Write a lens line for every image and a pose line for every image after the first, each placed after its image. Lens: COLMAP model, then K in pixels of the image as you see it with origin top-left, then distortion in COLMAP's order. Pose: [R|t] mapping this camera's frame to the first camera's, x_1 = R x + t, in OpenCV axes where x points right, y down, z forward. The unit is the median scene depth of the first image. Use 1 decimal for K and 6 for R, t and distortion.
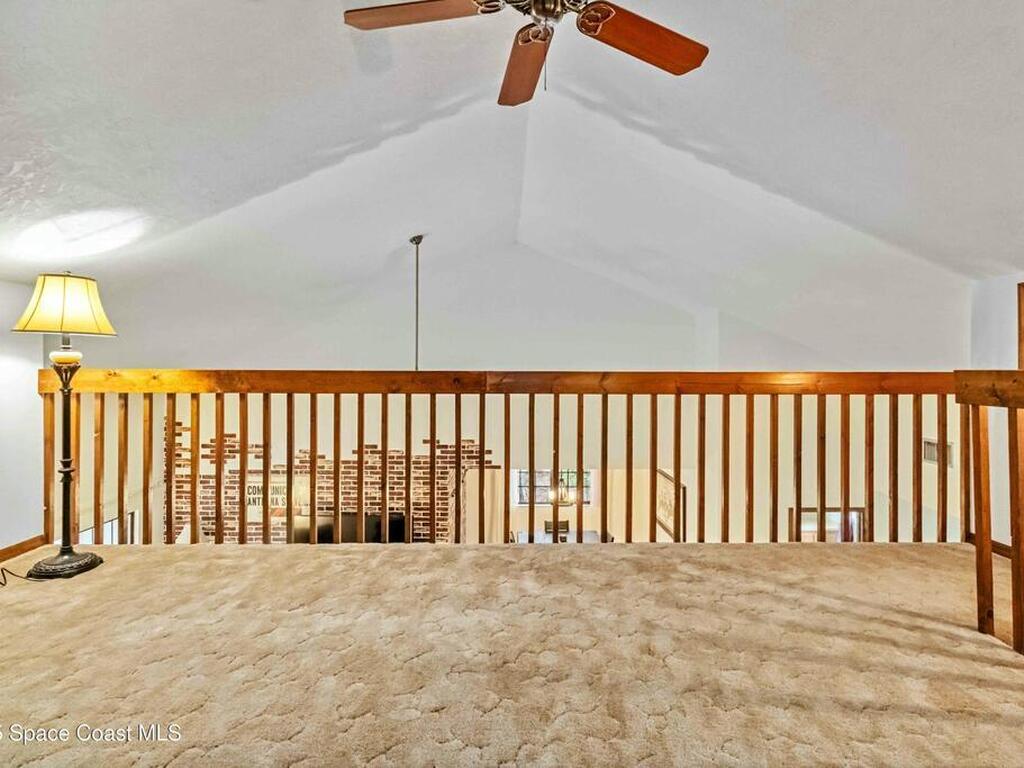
lens RADIAL K [[531.5, 0, 514.7], [0, 531.5, 374.7], [0, 0, 1]] dist [0.001079, 0.000050]
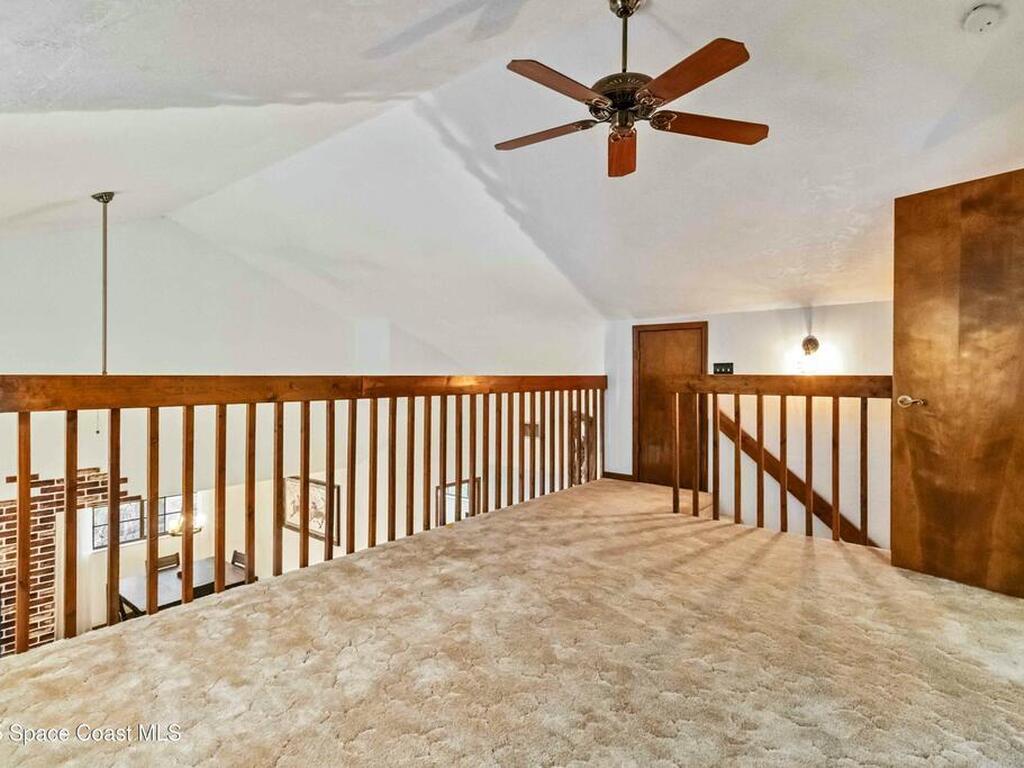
lens RADIAL K [[531.5, 0, 514.7], [0, 531.5, 374.7], [0, 0, 1]] dist [0.001079, 0.000050]
pose [[0.640010, -0.000655, 0.768366, -0.368238], [0.006462, 0.999969, -0.004530, -0.001488], [-0.768339, 0.007865, 0.639994, 0.087612]]
